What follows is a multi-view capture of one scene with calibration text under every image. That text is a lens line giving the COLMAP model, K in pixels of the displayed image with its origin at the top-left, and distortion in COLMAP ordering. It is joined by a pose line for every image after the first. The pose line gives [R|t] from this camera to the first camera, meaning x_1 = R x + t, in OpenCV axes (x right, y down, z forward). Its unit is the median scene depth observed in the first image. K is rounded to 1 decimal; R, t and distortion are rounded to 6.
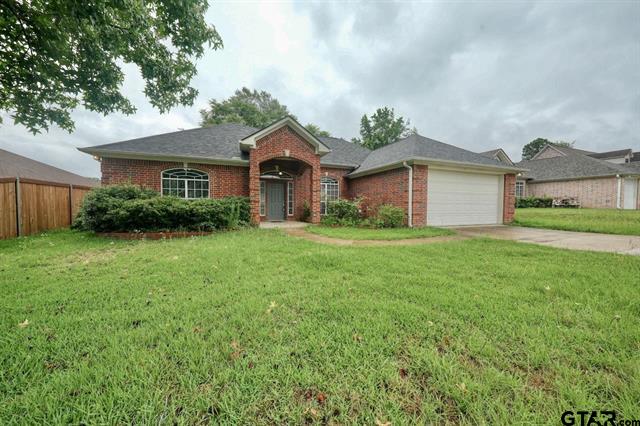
lens RADIAL K [[219.5, 0, 320.0], [0, 219.5, 213.0], [0, 0, 1]] dist [0.000862, 0.000504]
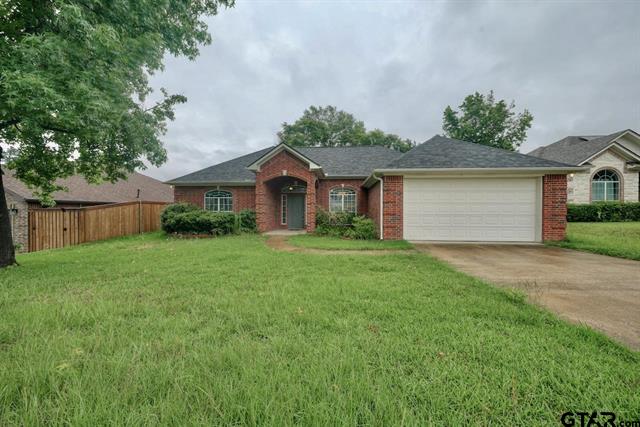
lens RADIAL K [[233.7, 0, 320.0], [0, 233.7, 213.5], [0, 0, 1]] dist [0.000427, 0.000016]
pose [[0.902455, 0.001429, -0.430782, 0.518696], [-0.012976, 0.999631, -0.023867, -0.020556], [0.430589, 0.027129, 0.902141, -0.056322]]
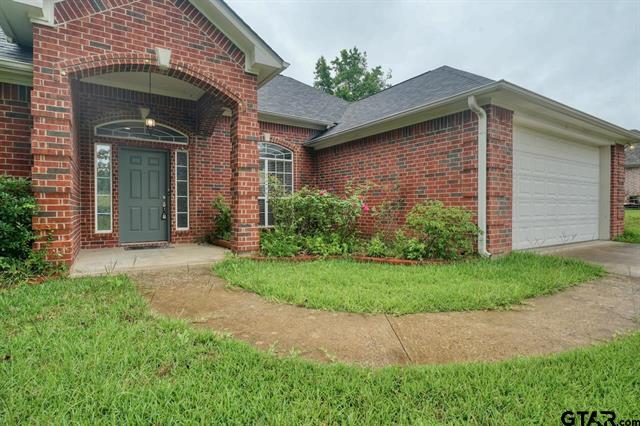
lens RADIAL K [[337.8, 0, 320.0], [0, 337.8, 213.0], [0, 0, 1]] dist [0.004184, 0.000751]
pose [[0.975927, -0.008286, 0.217942, -0.022113], [0.012671, 0.999744, -0.018734, -0.007809], [-0.217731, 0.021044, 0.975782, 0.377729]]
